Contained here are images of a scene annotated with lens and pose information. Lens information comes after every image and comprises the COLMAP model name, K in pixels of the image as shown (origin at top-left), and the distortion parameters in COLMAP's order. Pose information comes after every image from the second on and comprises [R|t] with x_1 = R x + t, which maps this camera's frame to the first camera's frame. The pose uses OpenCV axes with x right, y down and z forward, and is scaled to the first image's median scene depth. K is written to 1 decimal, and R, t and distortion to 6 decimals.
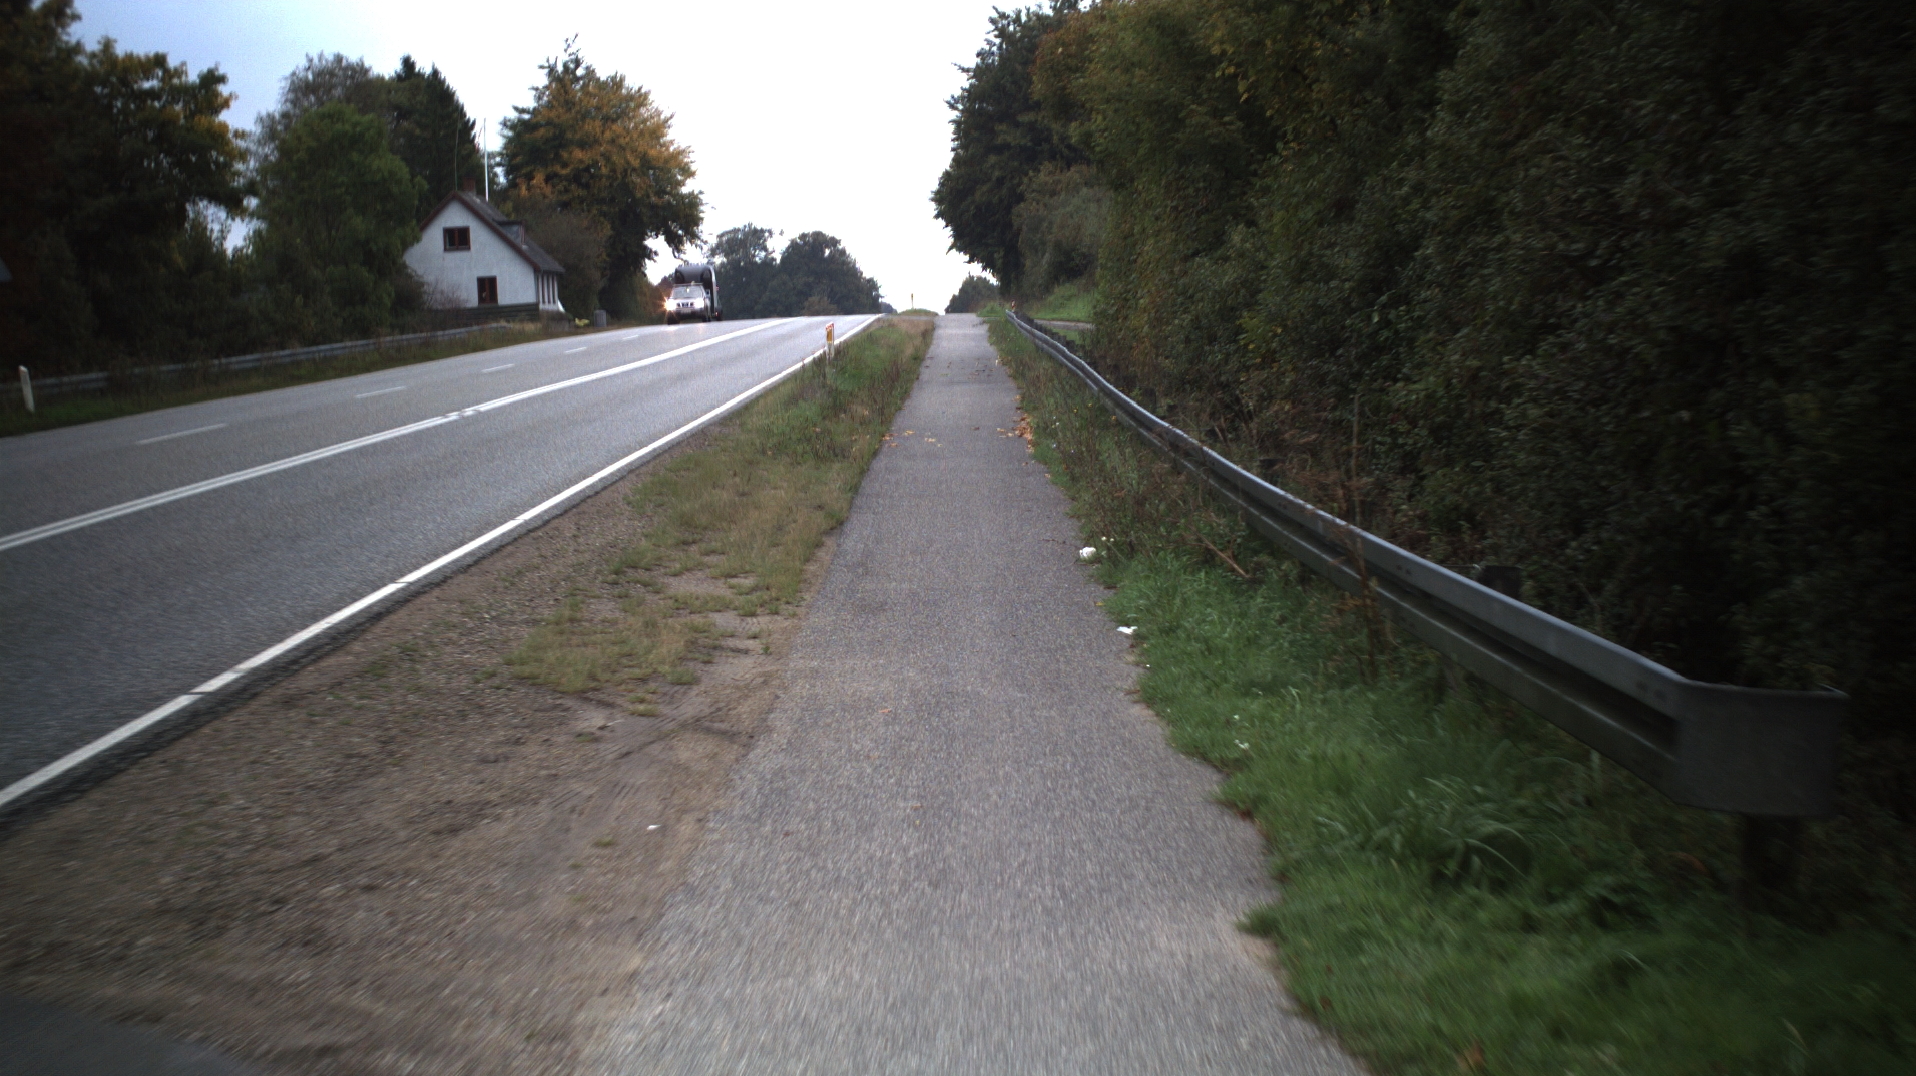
lens RADIAL K [[1941.3, 0, 949.2], [0, 1941.3, 534.8], [0, 0, 1]] dist [-0.081814, 0.000000]
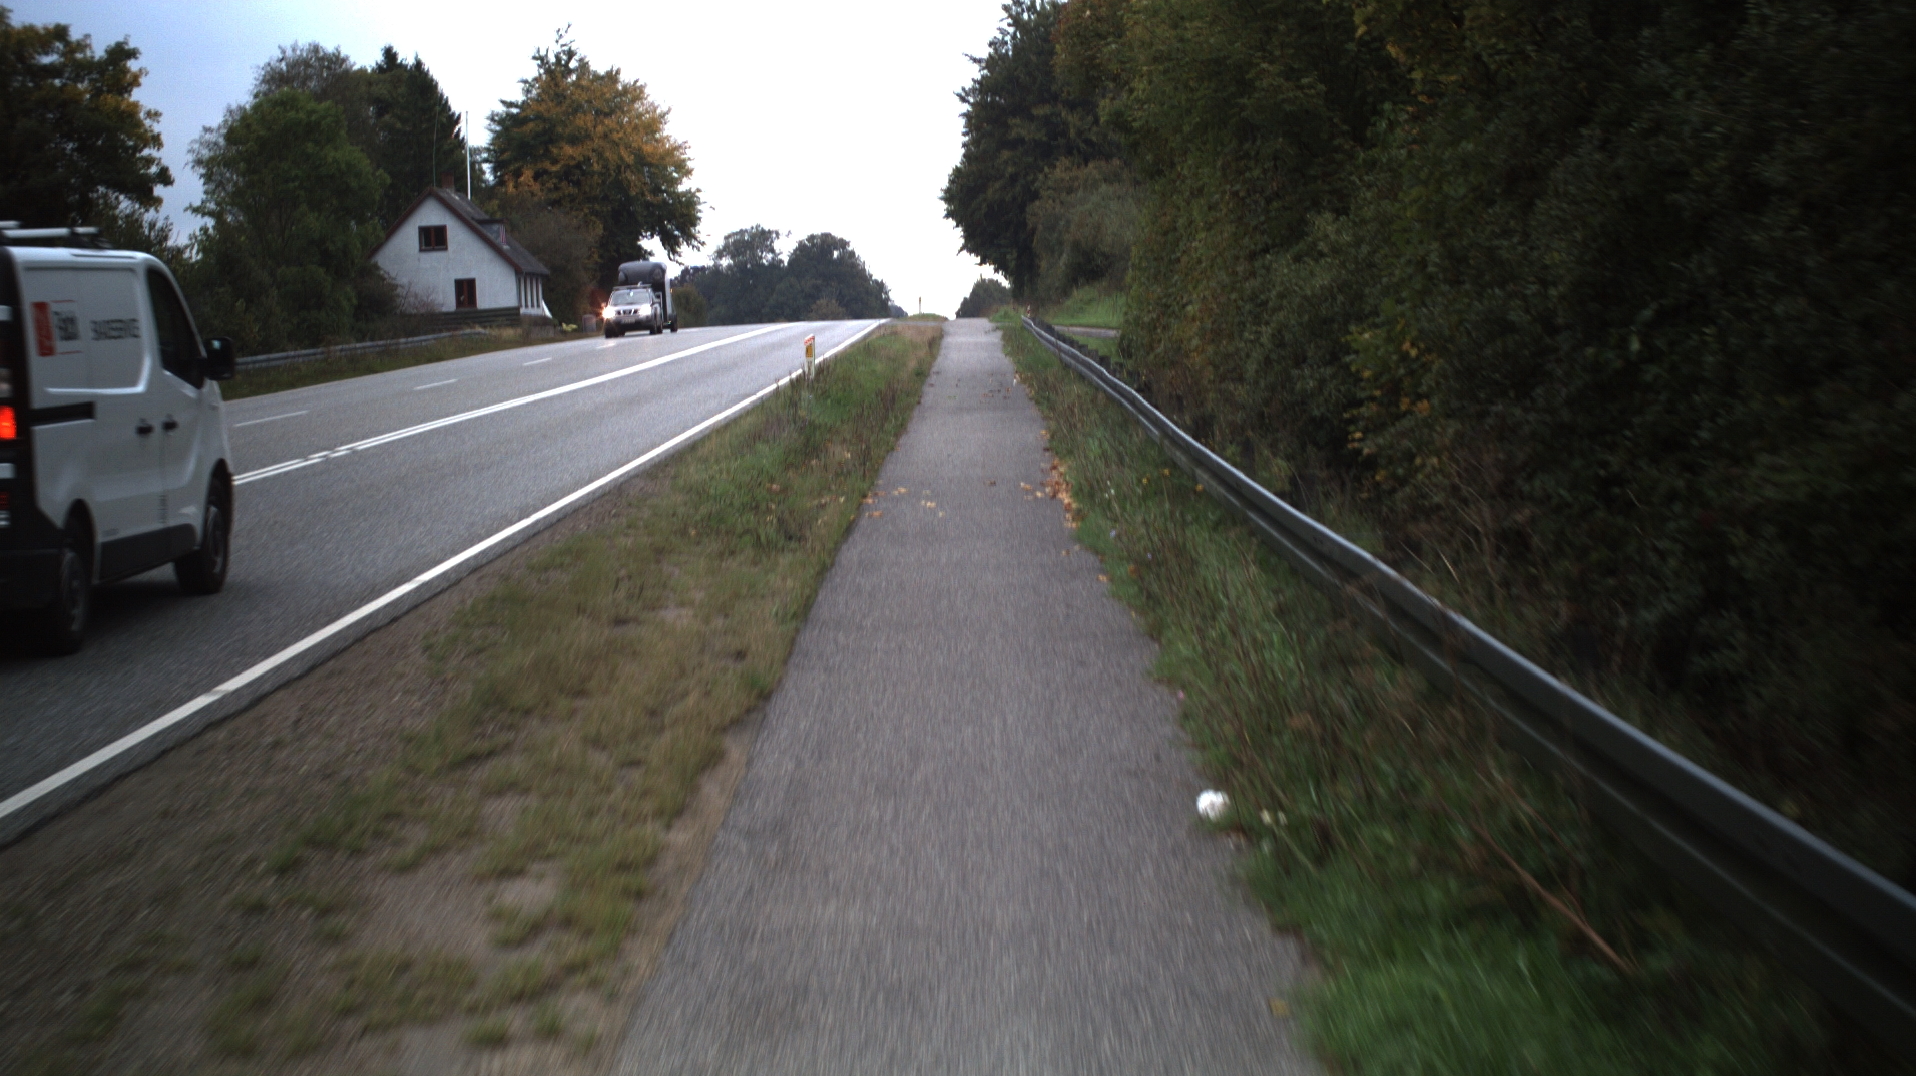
lens RADIAL K [[1941.3, 0, 958.8], [0, 1941.3, 535.7], [0, 0, 1]] dist [-0.081814, 0.000000]
pose [[0.999999, 0.001131, -0.000693, 0.000838], [-0.001132, 0.999999, -0.000902, -0.016340], [0.000692, 0.000903, 0.999999, 0.125179]]
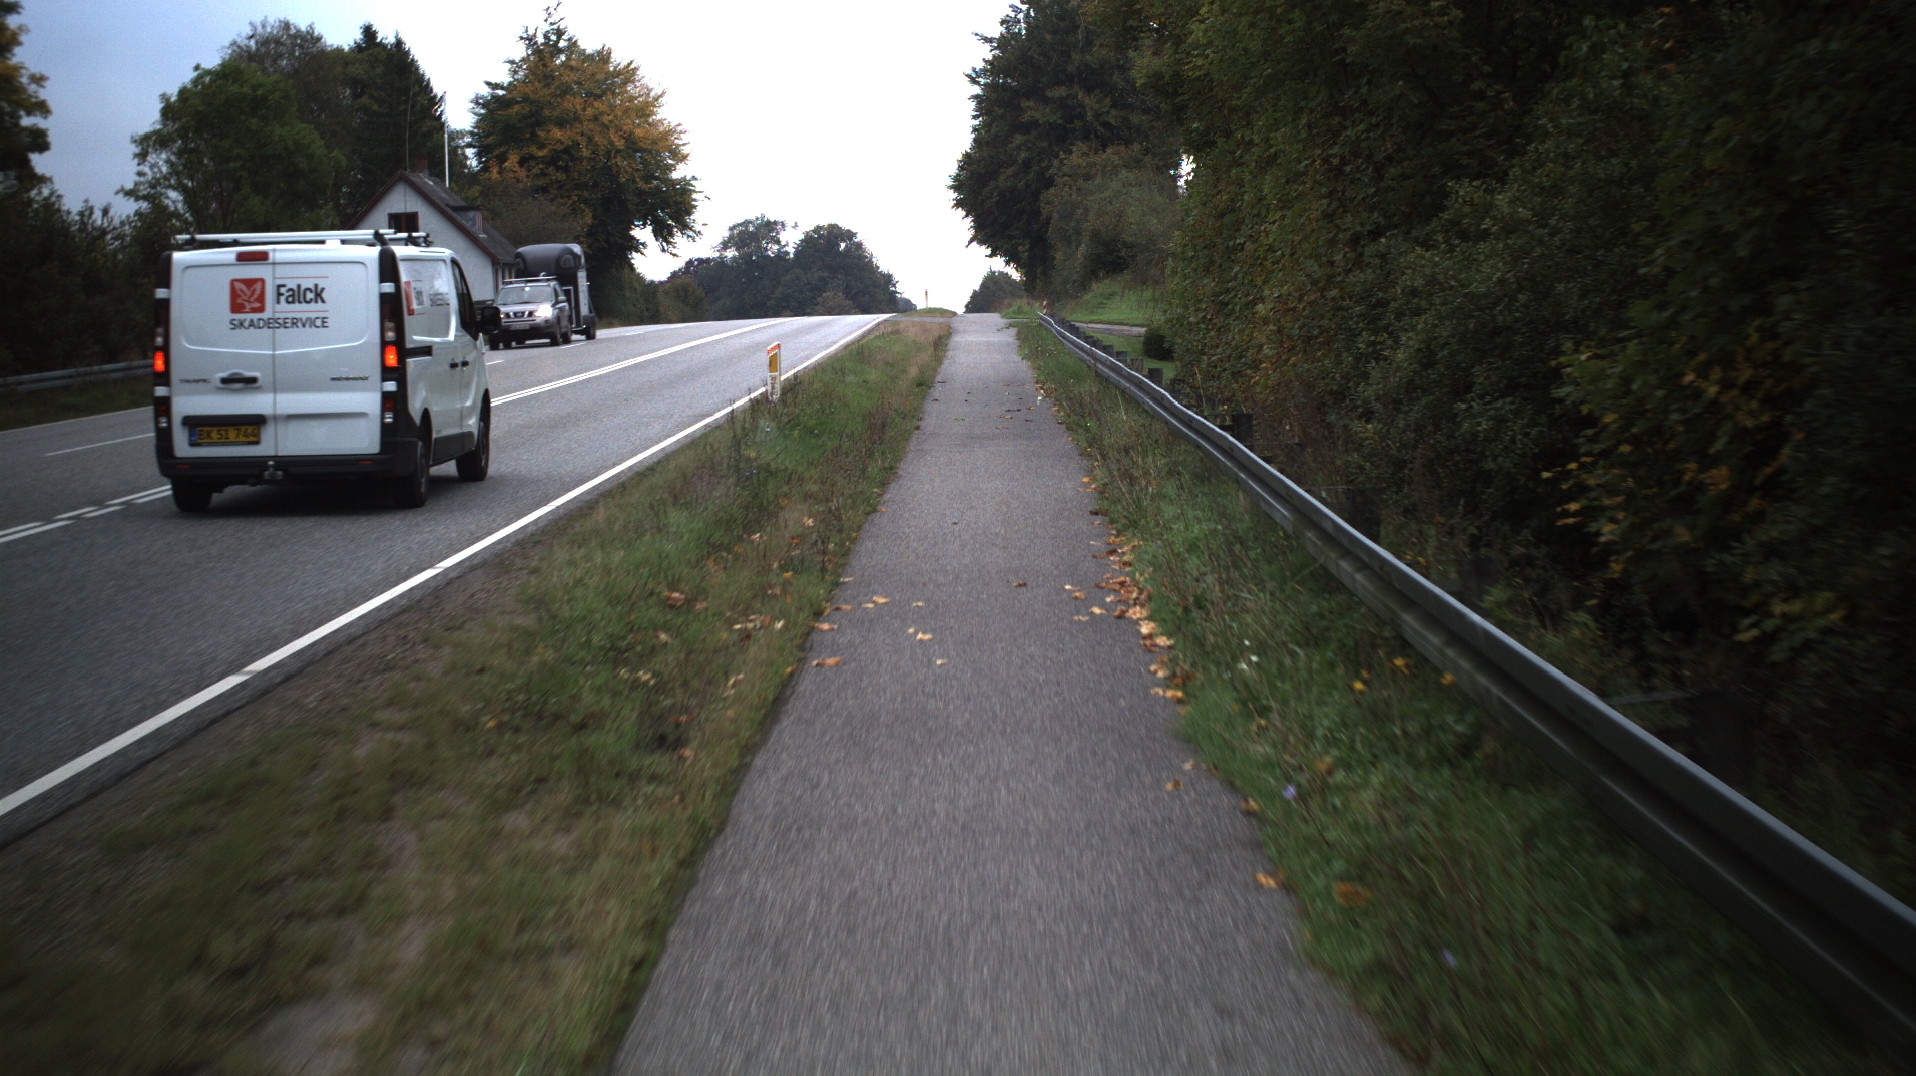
lens RADIAL K [[1941.3, 0, 961.8], [0, 1941.3, 531.7], [0, 0, 1]] dist [-0.081814, 0.000000]
pose [[0.999986, 0.003853, -0.003544, 0.000508], [-0.003850, 0.999992, 0.000852, -0.032504], [0.003548, -0.000839, 0.999993, 0.249732]]
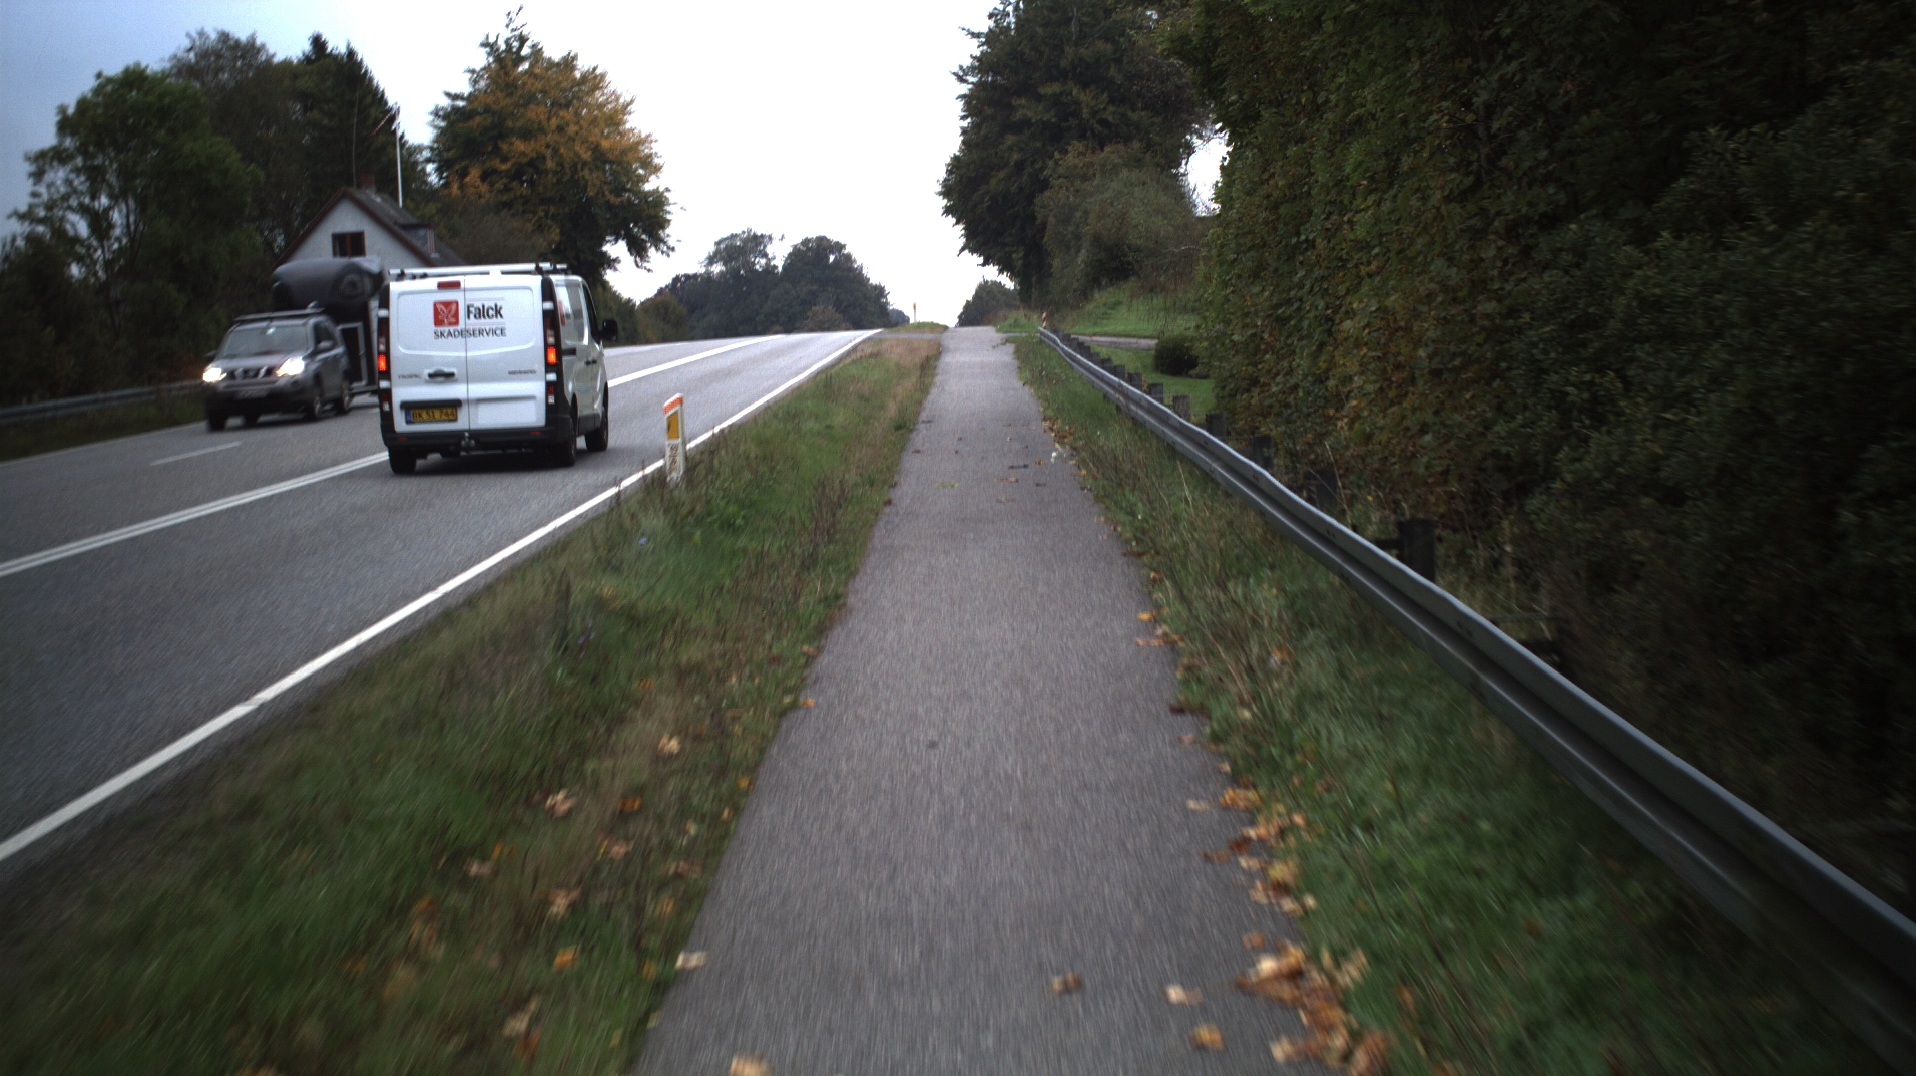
lens RADIAL K [[1941.3, 0, 966.0], [0, 1941.3, 541.2], [0, 0, 1]] dist [-0.081814, 0.000000]
pose [[0.999820, -0.018983, -0.000699, 0.001654], [0.018984, 0.999820, 0.000734, -0.049719], [0.000685, -0.000747, 0.999999, 0.373827]]
